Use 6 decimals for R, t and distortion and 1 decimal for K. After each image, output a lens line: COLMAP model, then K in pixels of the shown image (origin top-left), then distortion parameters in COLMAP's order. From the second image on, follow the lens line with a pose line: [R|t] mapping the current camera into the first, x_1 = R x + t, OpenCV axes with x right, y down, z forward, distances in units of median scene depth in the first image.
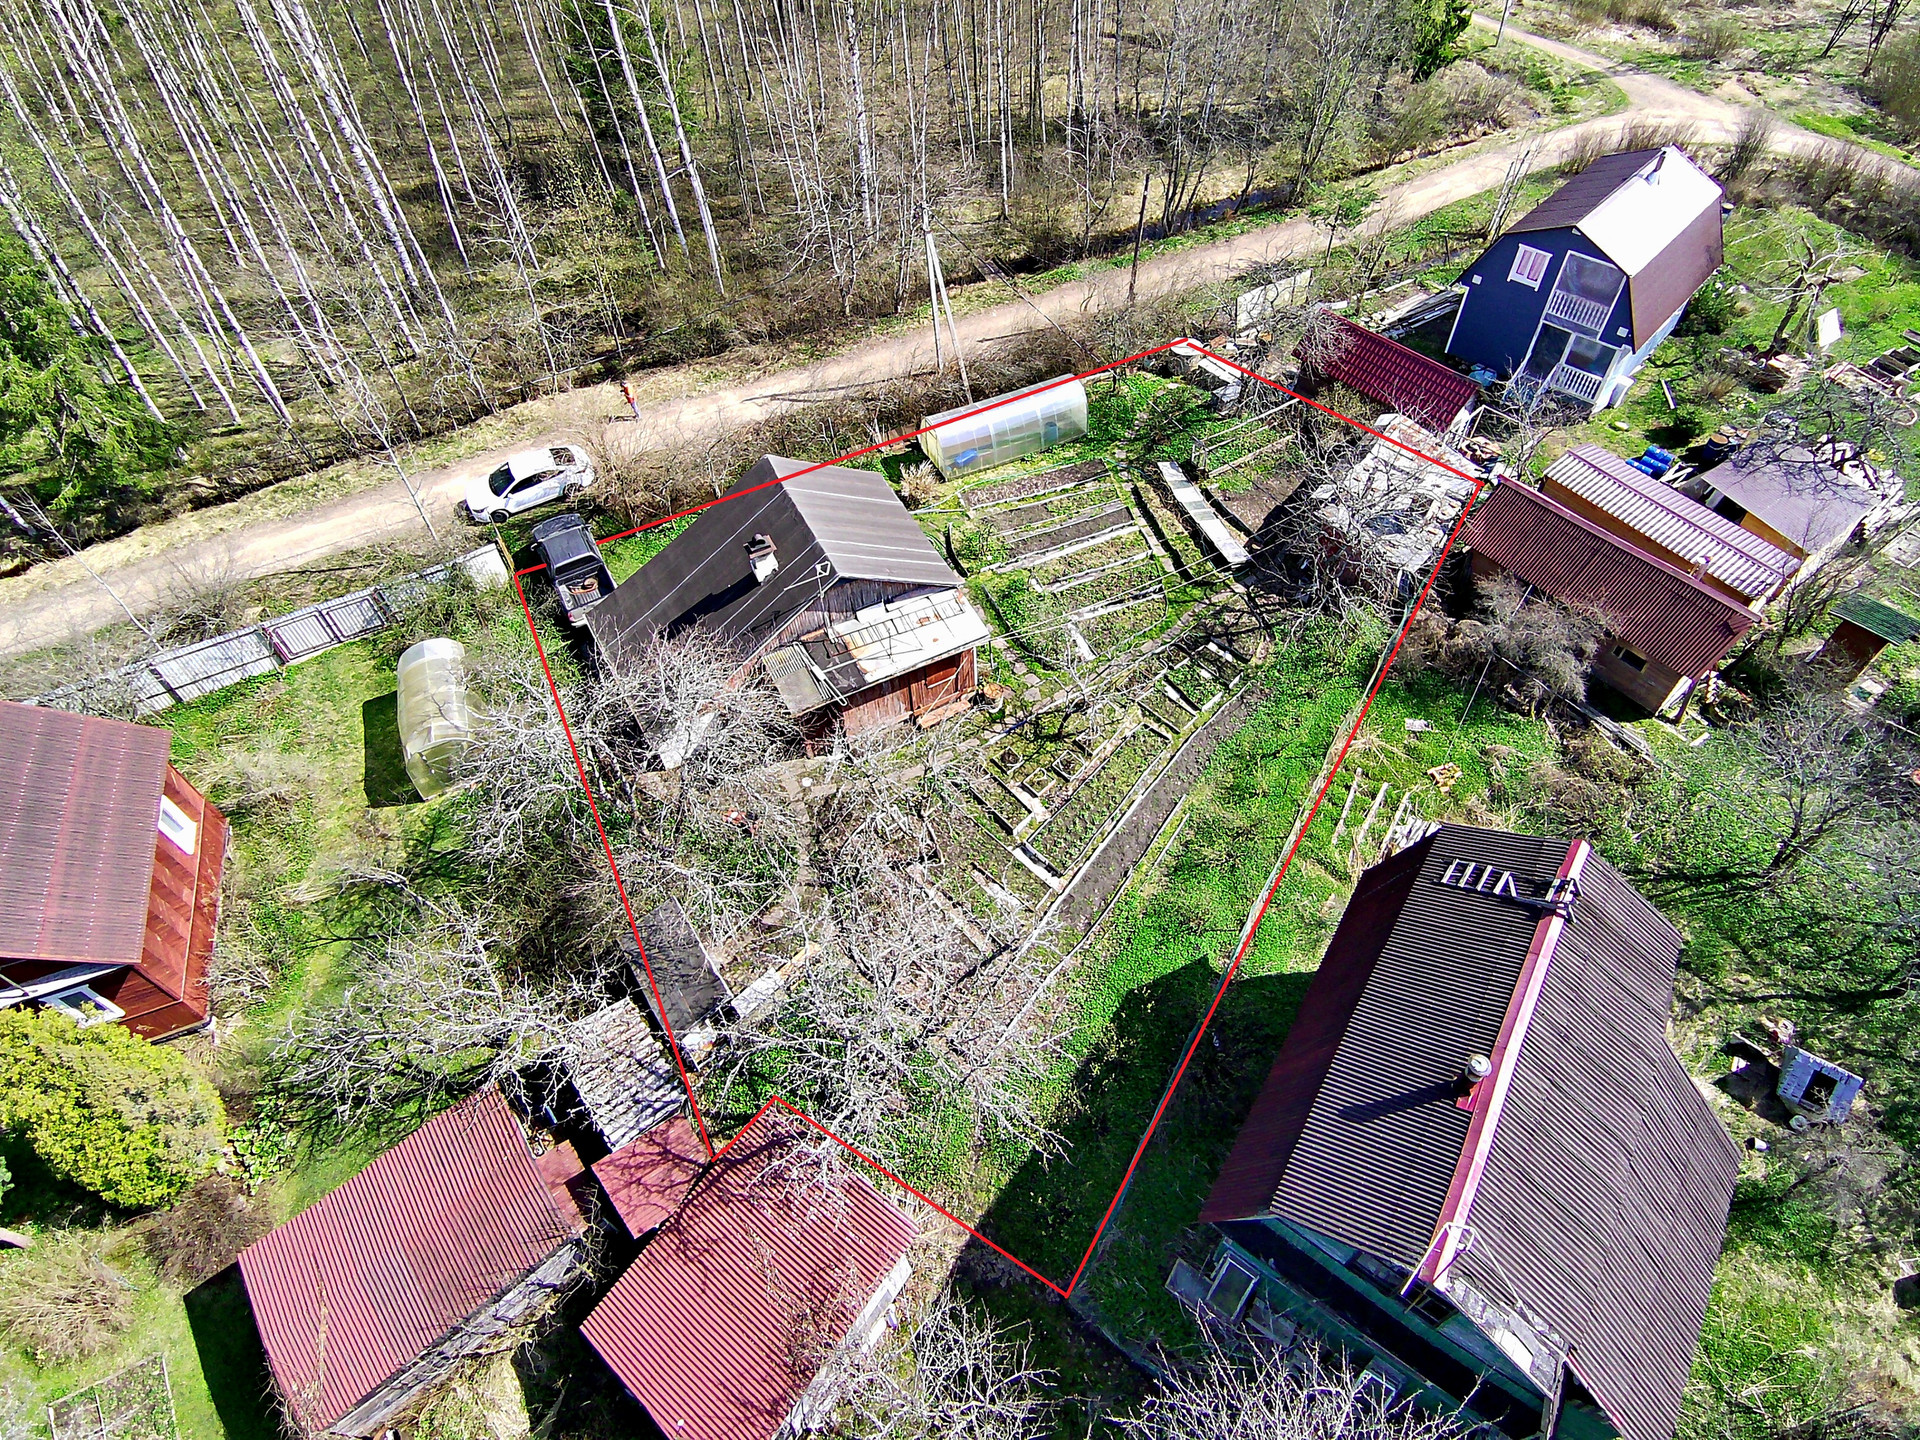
lens RADIAL K [[1034.5, 0, 989.9], [0, 1034.5, 608.0], [0, 0, 1]] dist [0.004150, -0.011584]
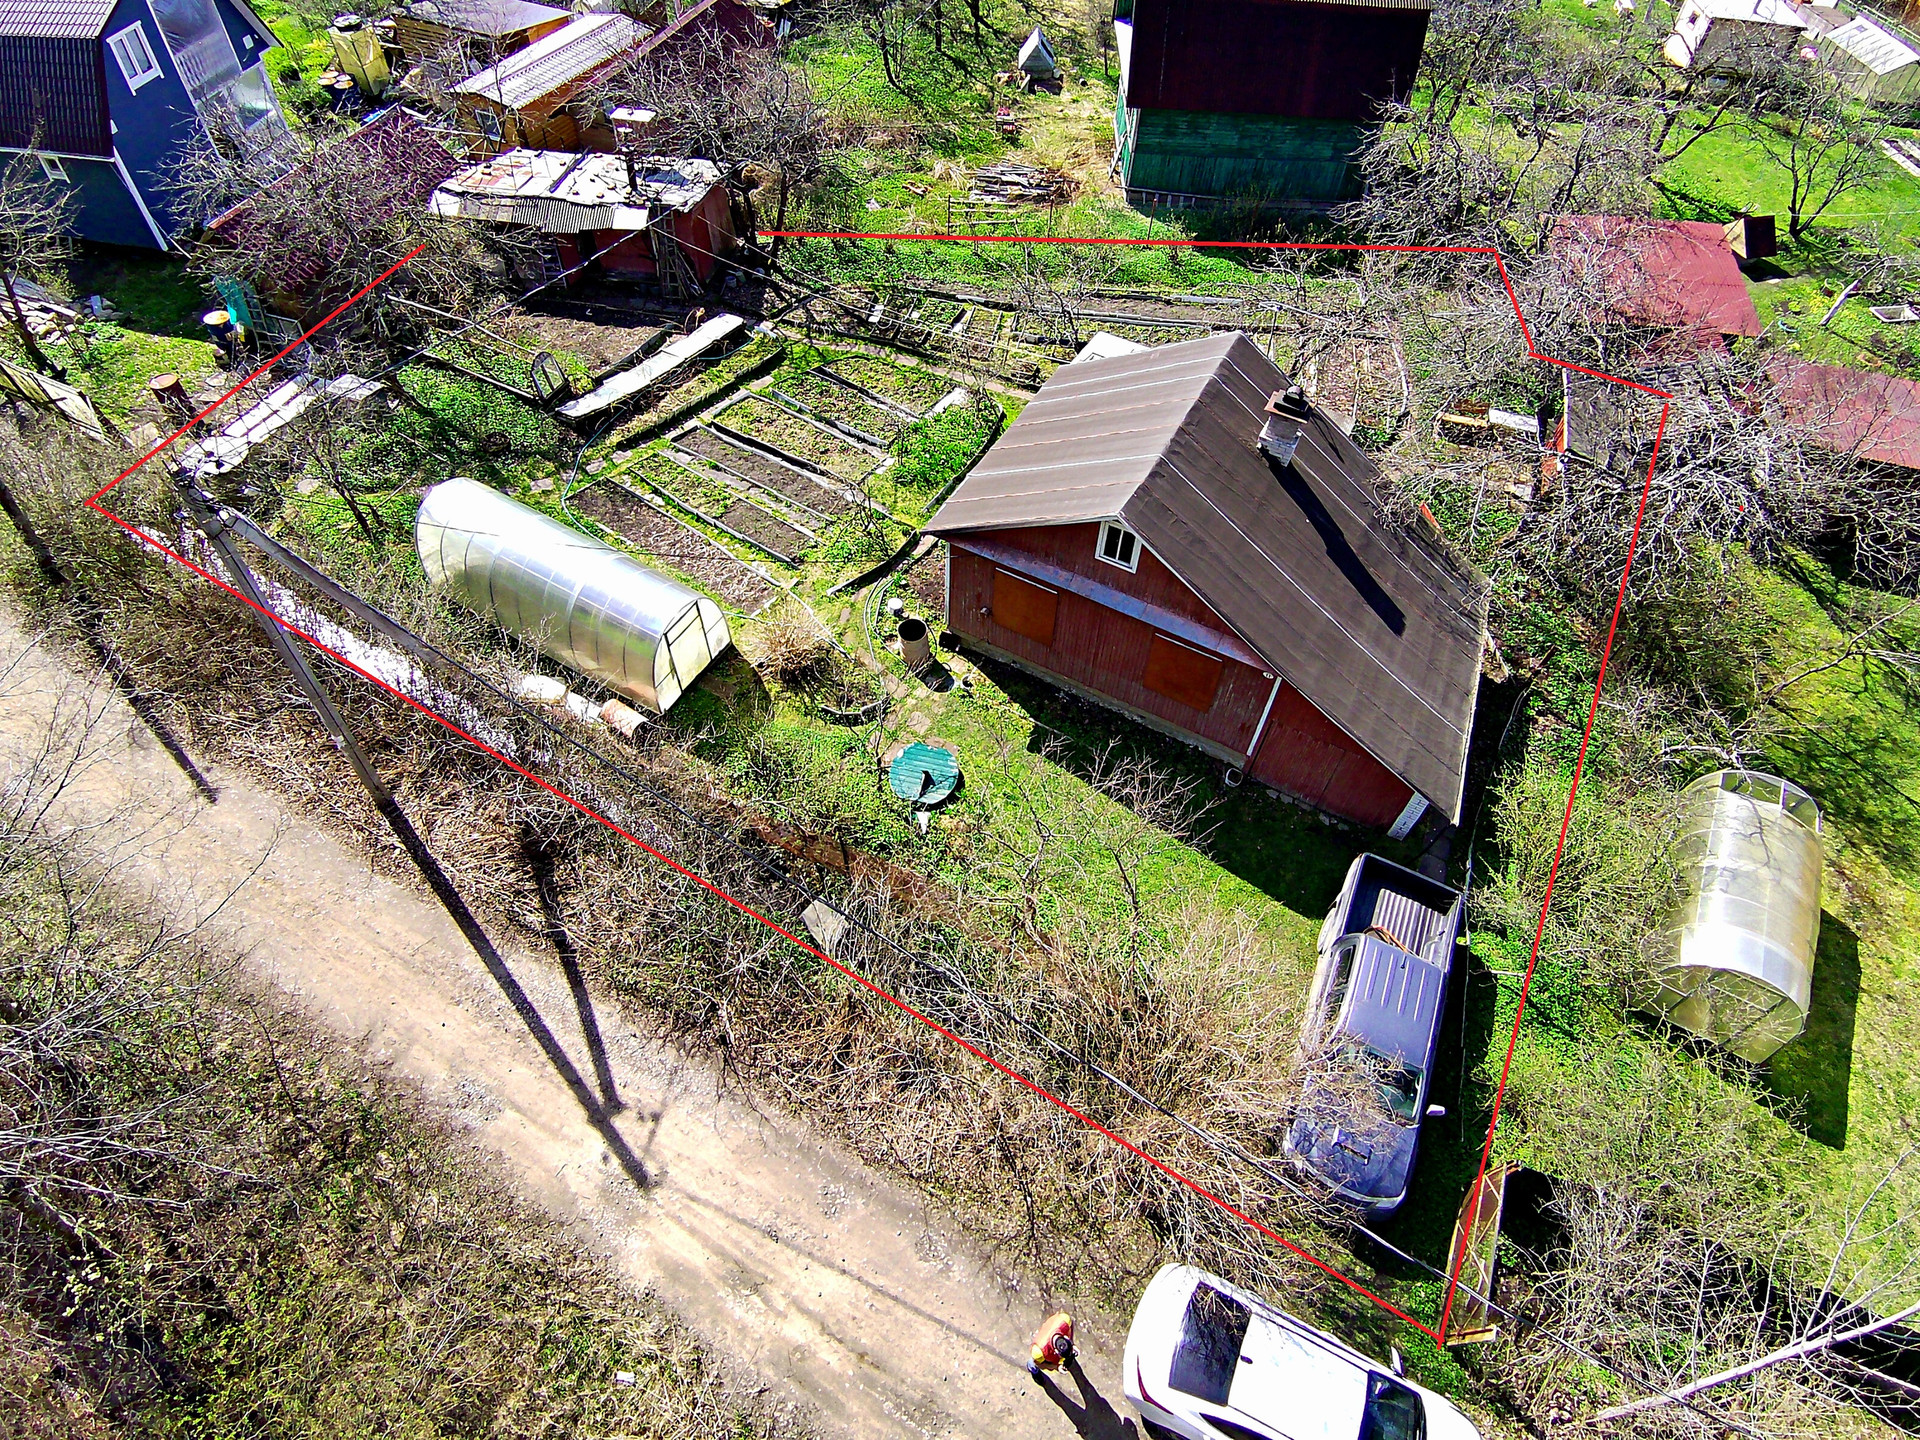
lens RADIAL K [[1034.5, 0, 989.9], [0, 1034.5, 608.0], [0, 0, 1]] dist [0.004150, -0.011584]
pose [[-0.560028, -0.625705, 0.543013, -0.463277], [0.576650, 0.176211, 0.797763, -0.555313], [-0.594848, 0.759897, 0.262129, 0.891016]]
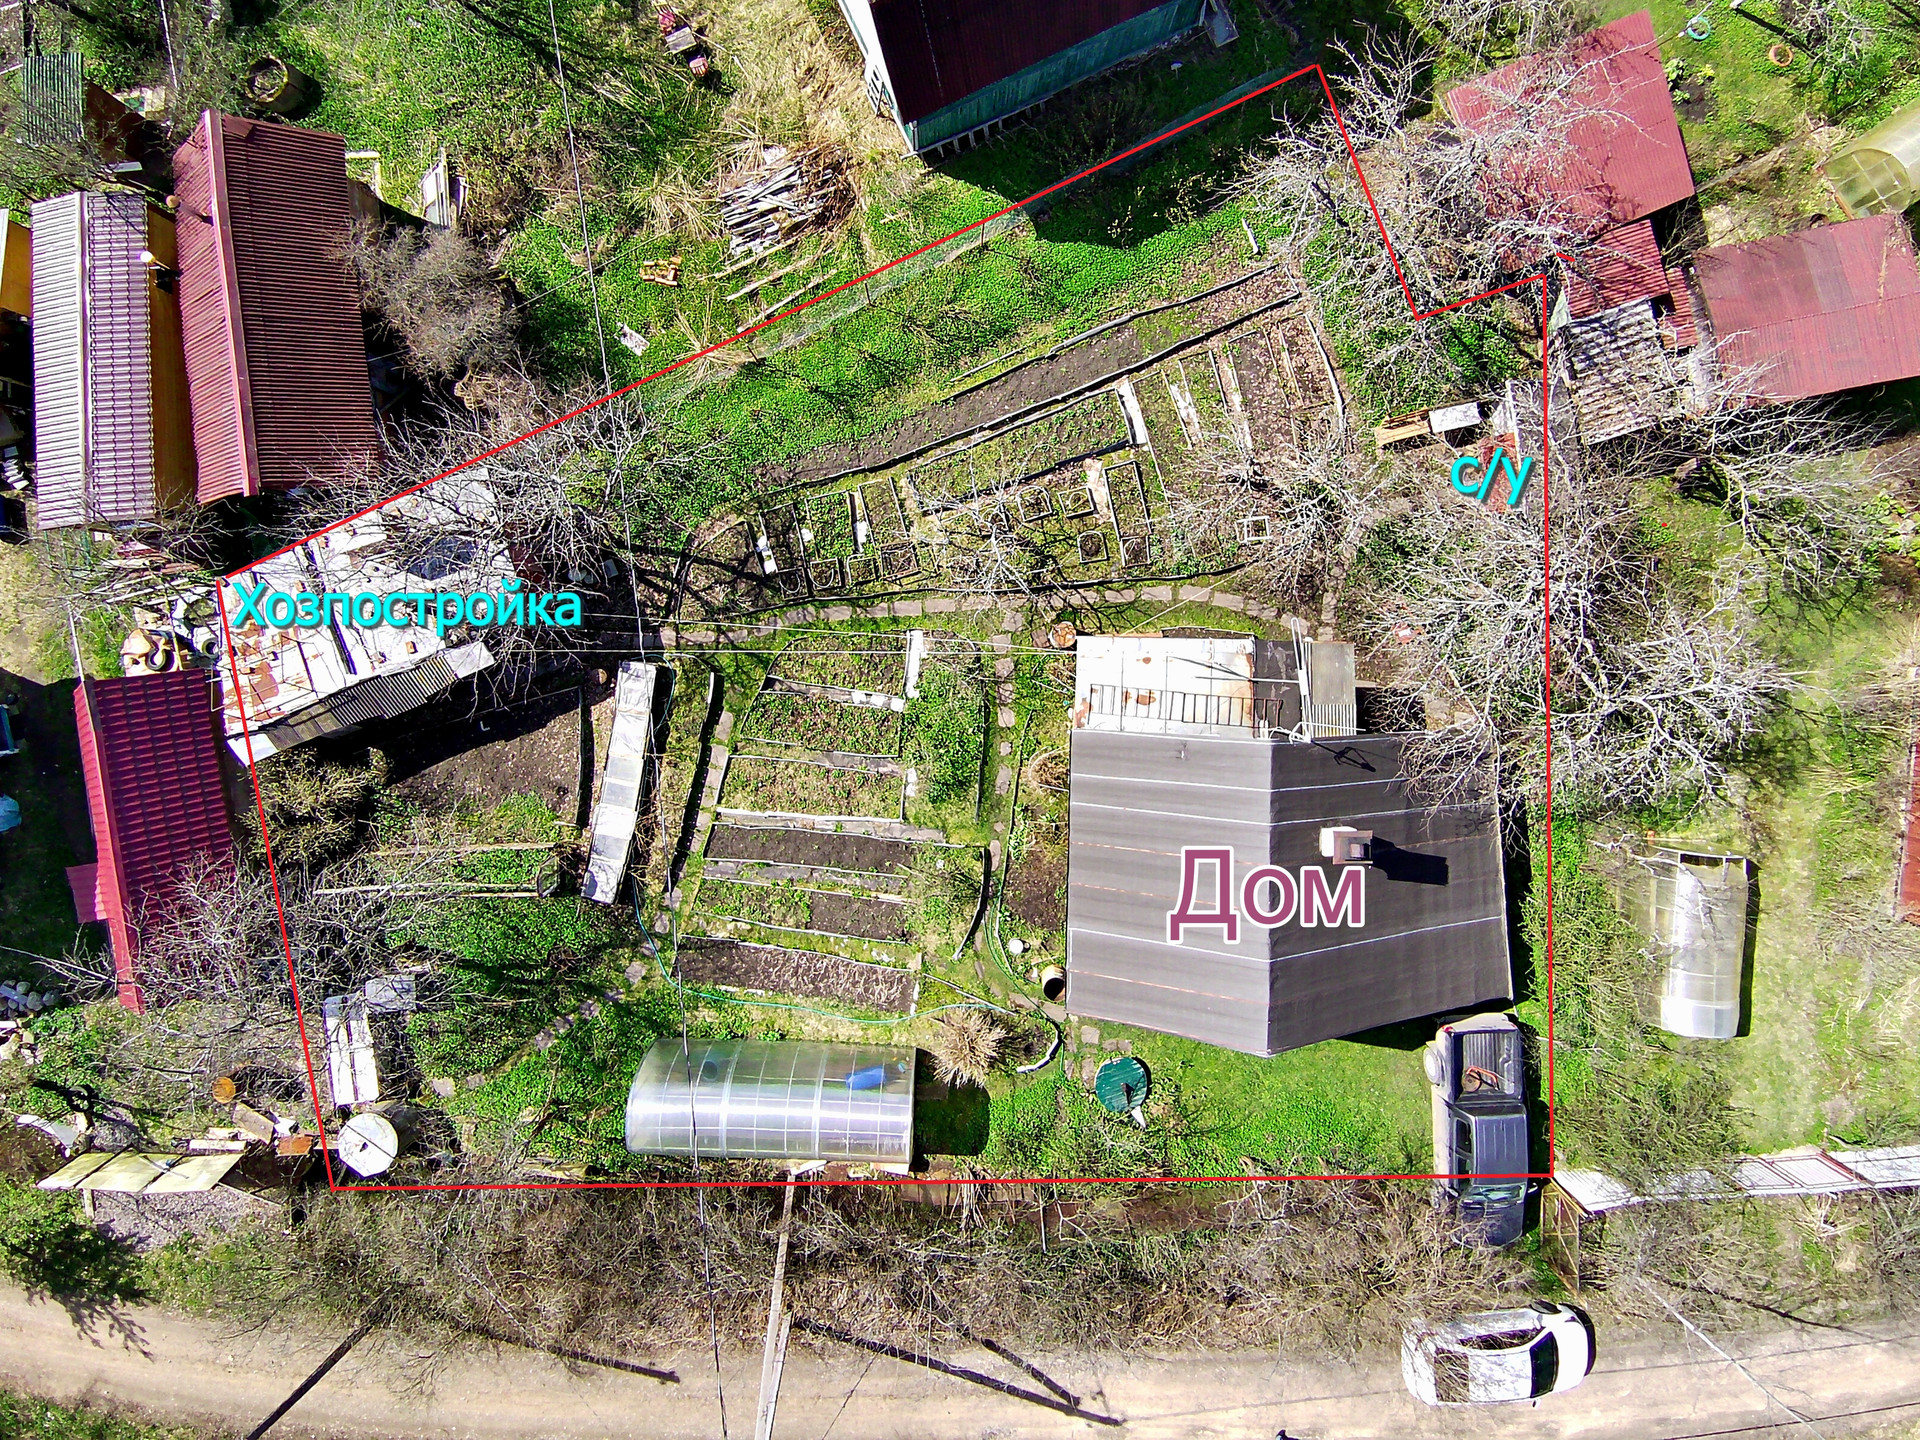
lens RADIAL K [[1037.0, 0, 993.2], [0, 1037.0, 598.8], [0, 0, 1]] dist [0.020801, -0.033710]
pose [[-0.870784, -0.491417, 0.015657, 0.048083], [0.349258, -0.595840, 0.723183, -0.467254], [-0.346056, 0.635204, 0.690479, 0.427745]]
